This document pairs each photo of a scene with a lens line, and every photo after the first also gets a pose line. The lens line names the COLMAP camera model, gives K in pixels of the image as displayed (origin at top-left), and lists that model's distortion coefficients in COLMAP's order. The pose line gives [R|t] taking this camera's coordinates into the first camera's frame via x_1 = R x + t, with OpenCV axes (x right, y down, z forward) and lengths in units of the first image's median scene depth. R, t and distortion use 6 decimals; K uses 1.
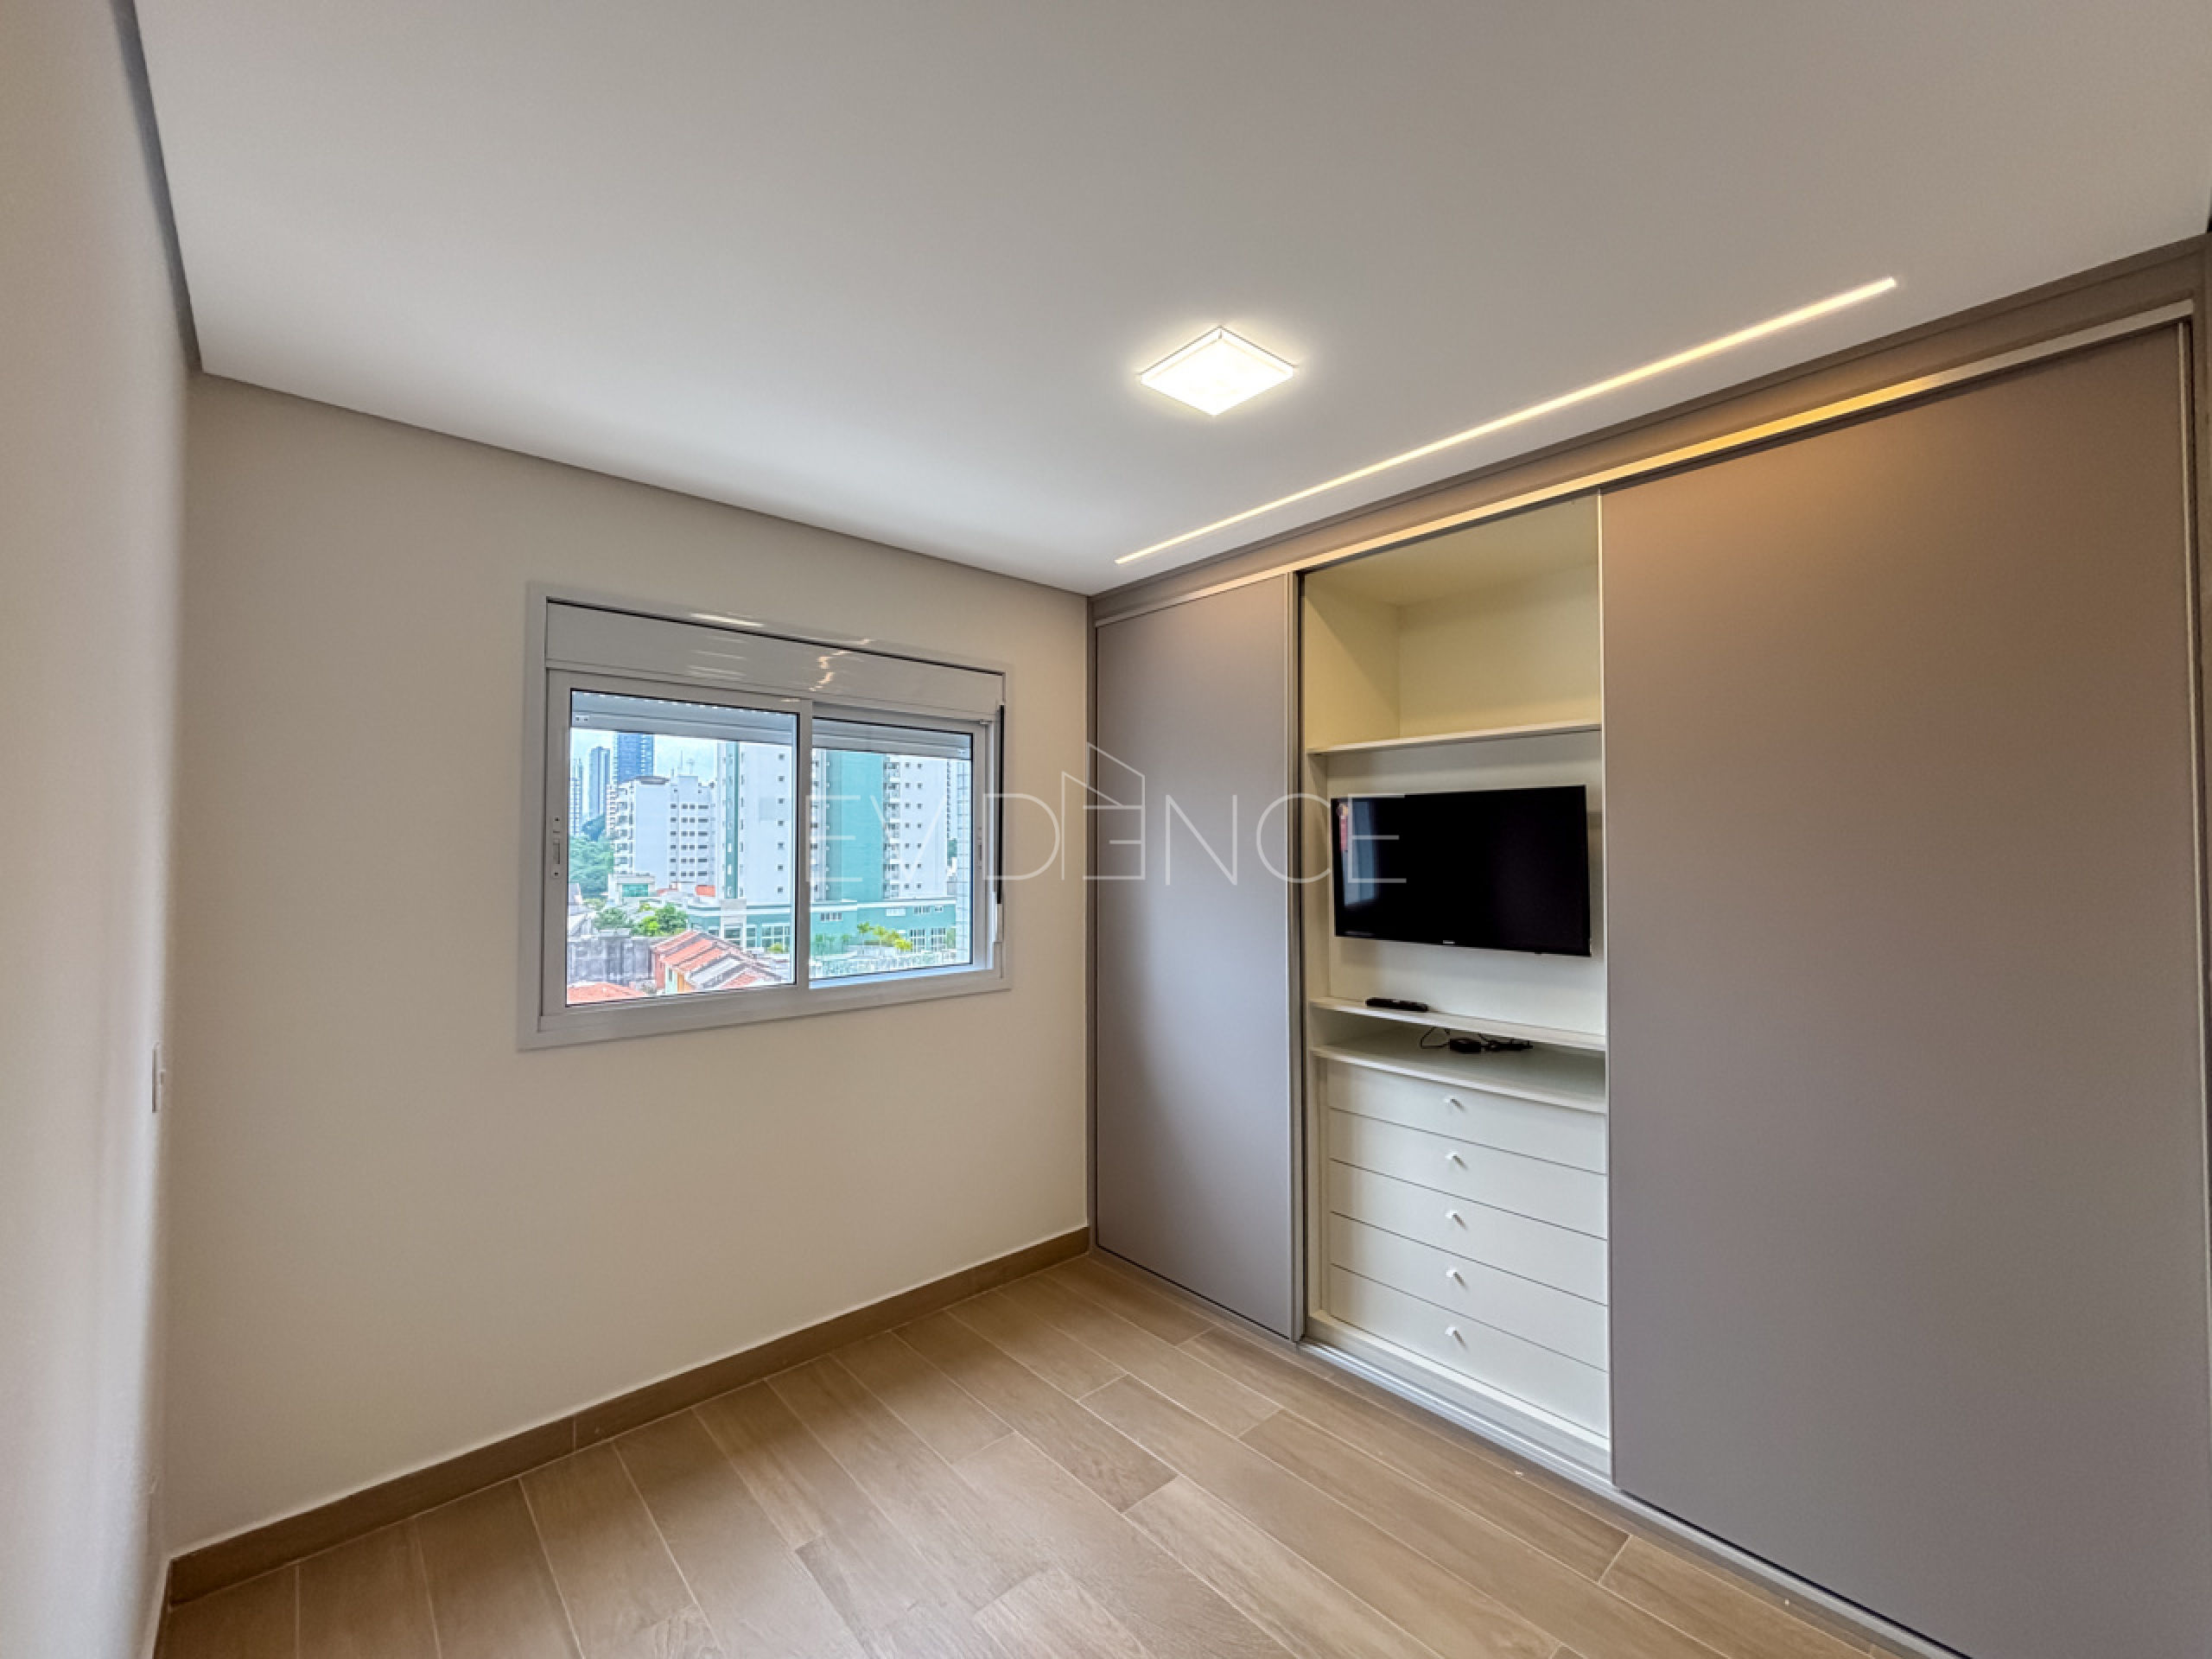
lens RADIAL K [[895.1, 0, 1123.5], [0, 895.1, 827.1], [0, 0, 1]] dist [0.006541, -0.001897]
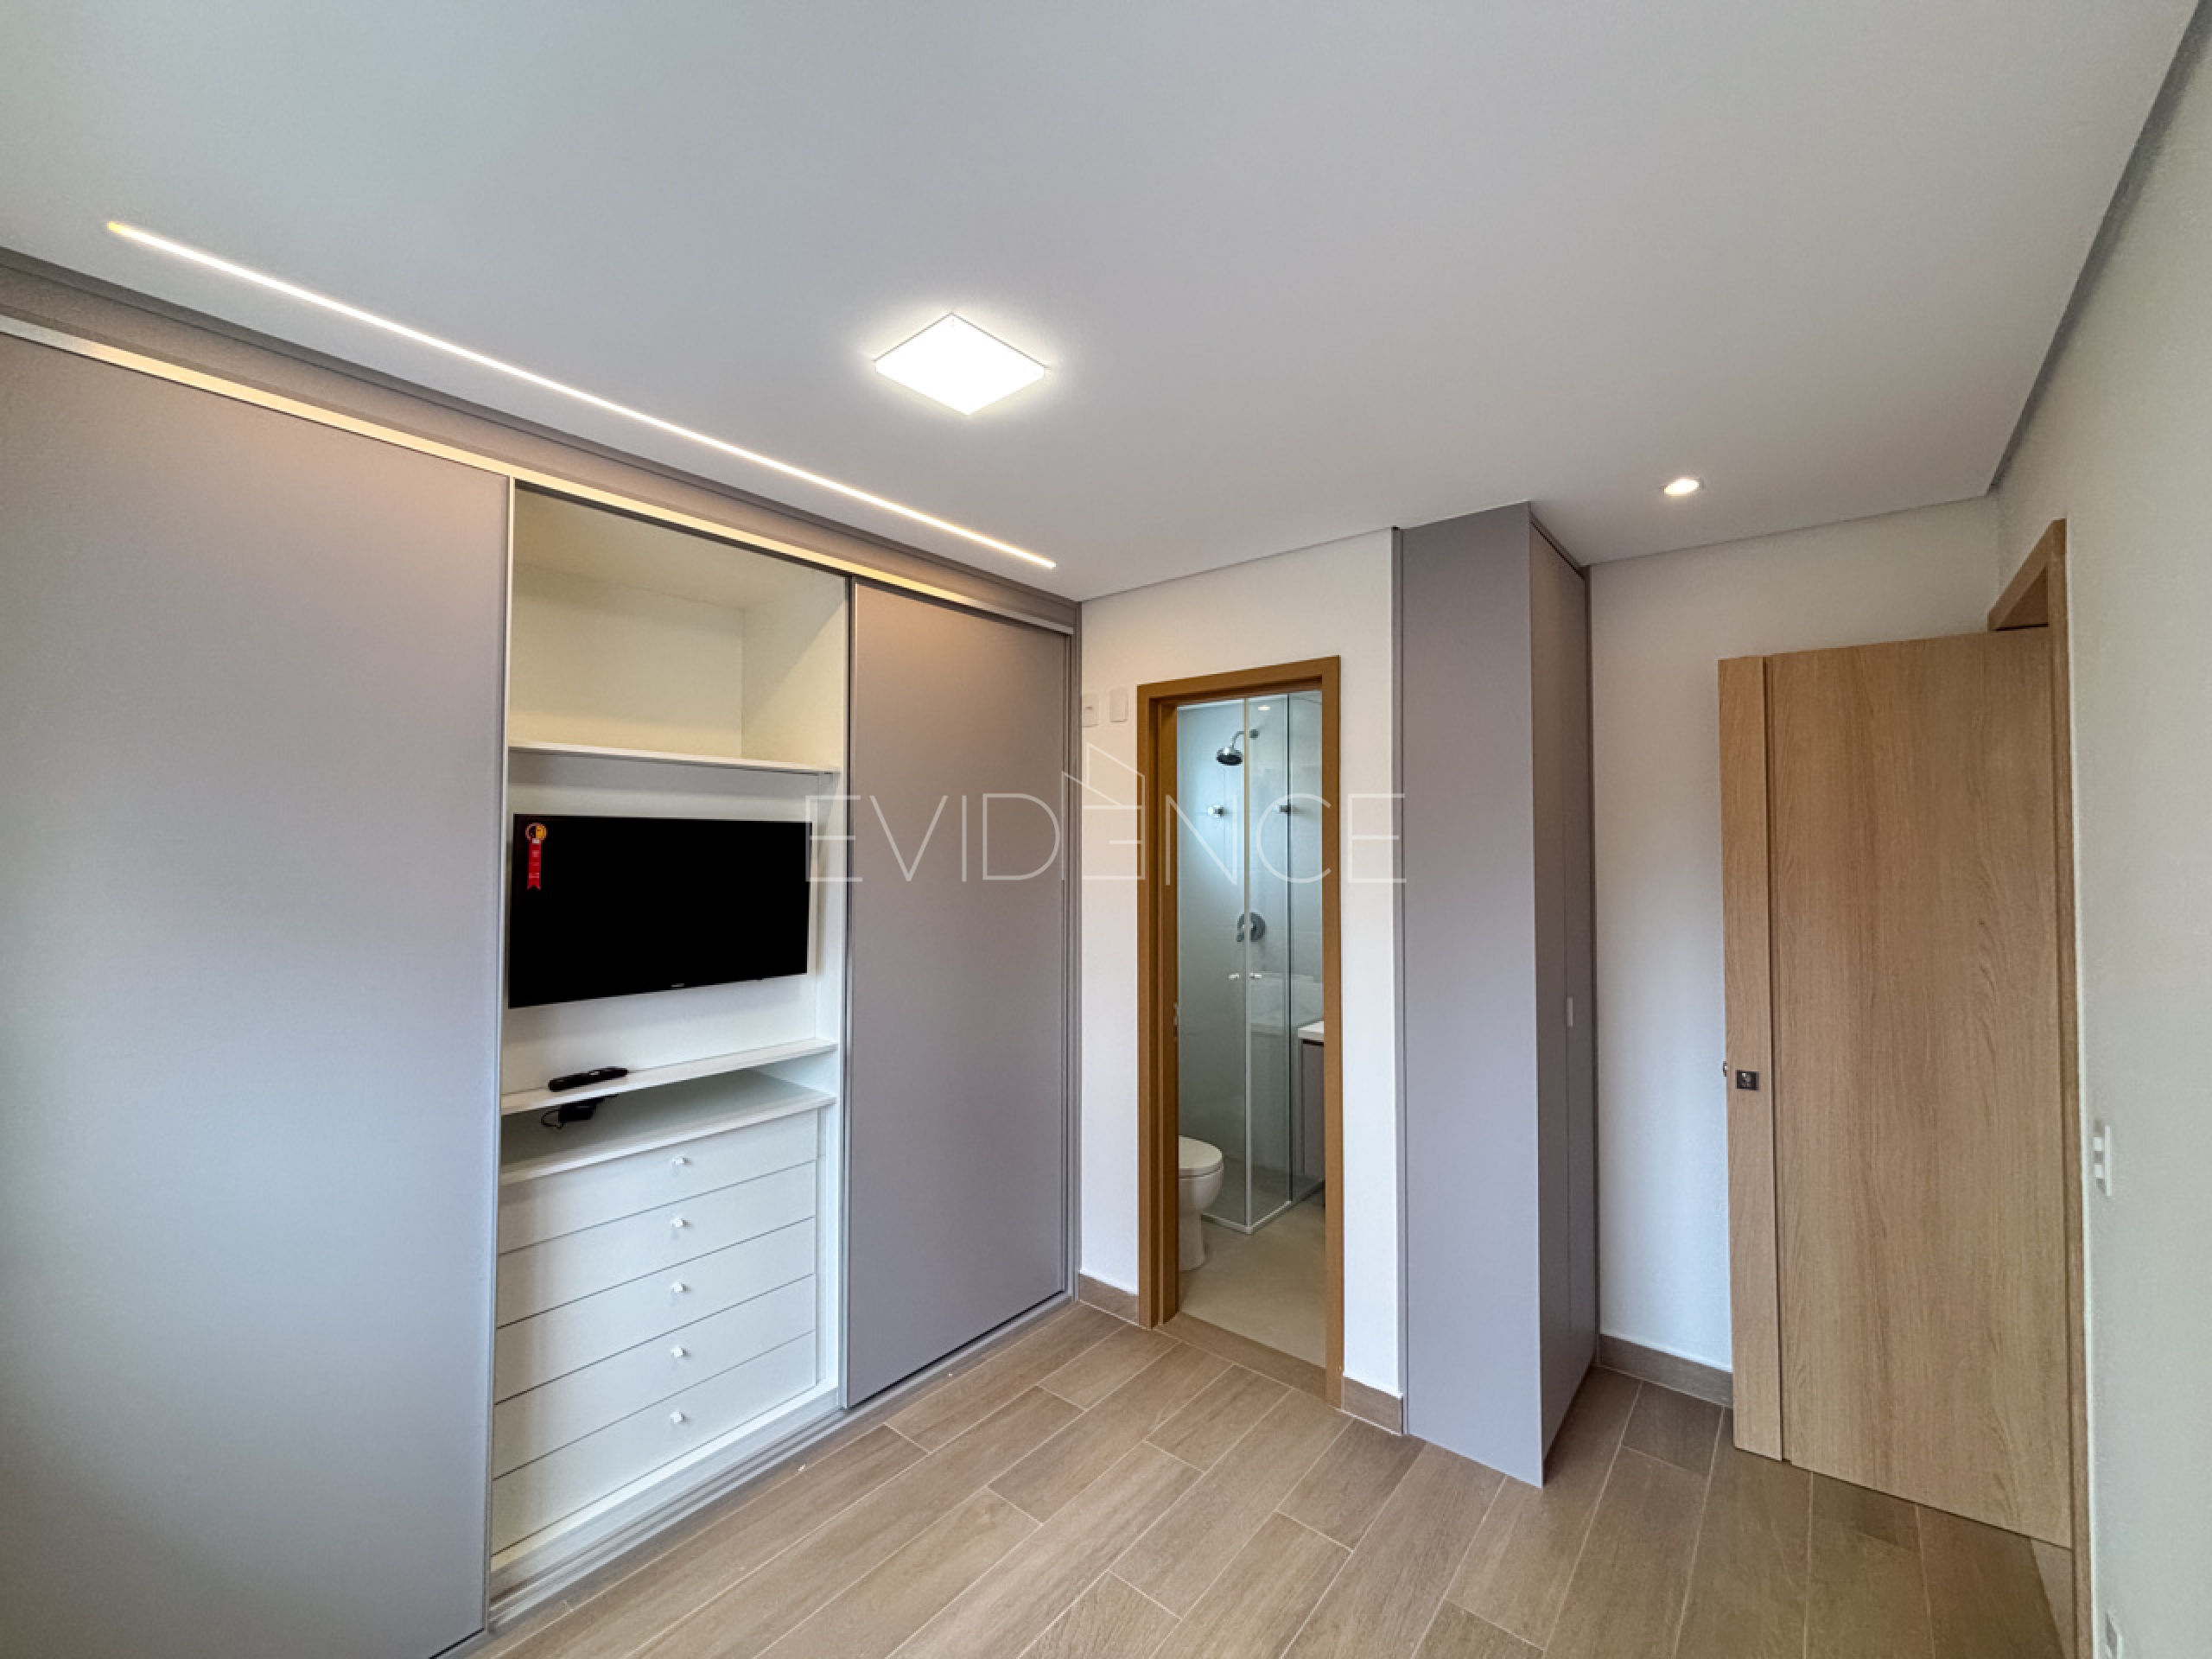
lens RADIAL K [[895.1, 0, 1065.5], [0, 895.1, 834.9], [0, 0, 1]] dist [0.006541, -0.001897]
pose [[-0.111870, 0.023463, 0.993446, -0.656717], [-0.024334, 0.999357, -0.026343, -0.009360], [-0.993425, -0.027121, -0.111227, 0.813976]]
